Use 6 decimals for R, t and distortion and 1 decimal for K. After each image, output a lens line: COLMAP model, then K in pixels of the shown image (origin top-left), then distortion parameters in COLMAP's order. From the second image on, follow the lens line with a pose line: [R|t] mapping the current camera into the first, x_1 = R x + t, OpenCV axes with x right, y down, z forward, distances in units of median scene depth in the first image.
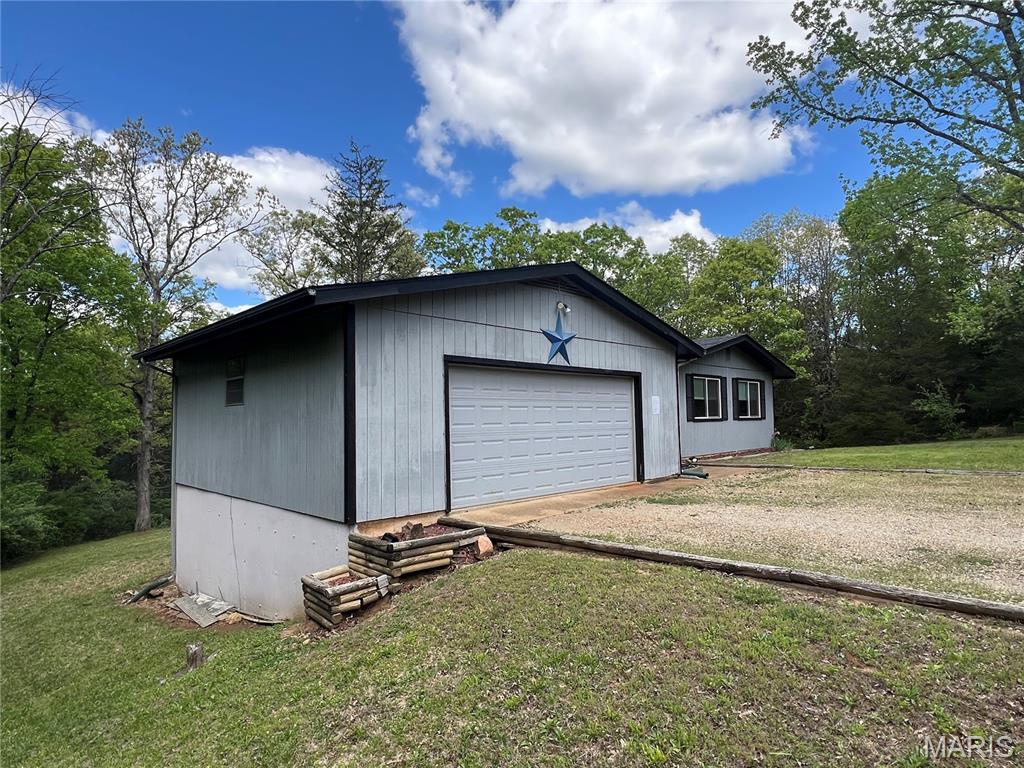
lens RADIAL K [[571.1, 0, 516.1], [0, 571.1, 387.0], [0, 0, 1]] dist [0.002234, -0.001856]
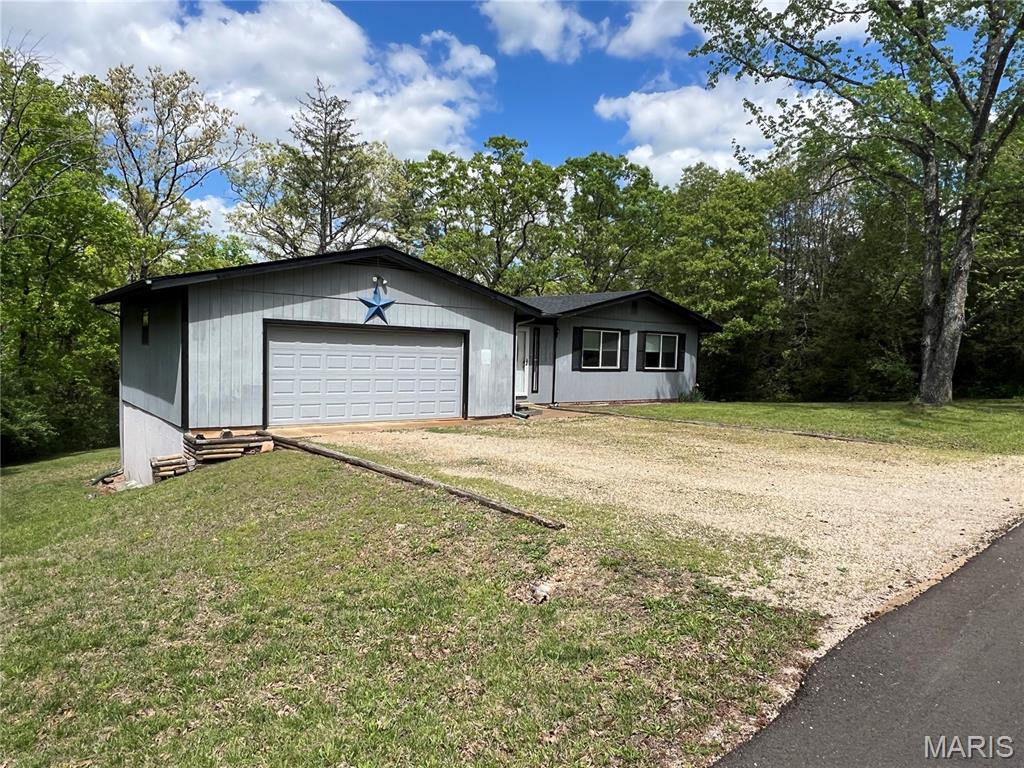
lens RADIAL K [[664.5, 0, 512.0], [0, 664.5, 384.0], [0, 0, 1]] dist [-0.002887, -0.000069]
pose [[0.992088, 0.049615, -0.115328, 0.482272], [-0.037423, 0.993706, 0.105582, -0.064104], [0.119840, -0.100431, 0.987700, -0.405654]]
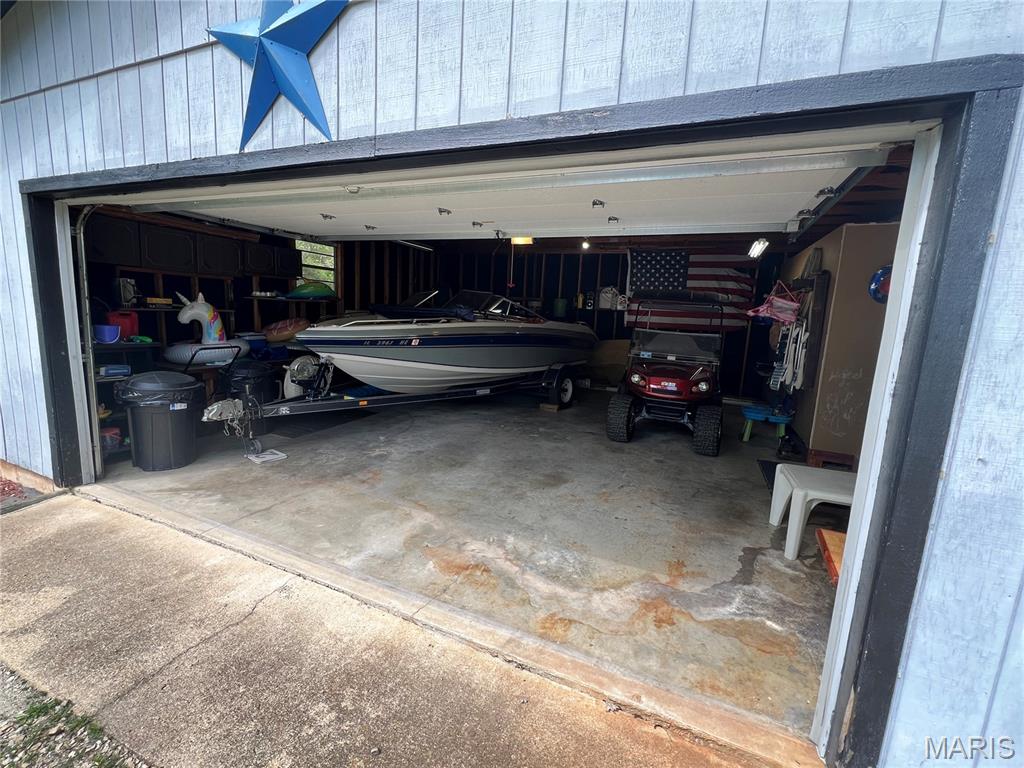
lens RADIAL K [[414.4, 0, 510.7], [0, 414.4, 381.3], [0, 0, 1]] dist [0.000121, 0.000349]
pose [[0.387618, 0.171880, -0.905654, 0.270292], [-0.012400, 0.983346, 0.181318, 0.028819], [0.921737, -0.059052, 0.383294, 0.867436]]
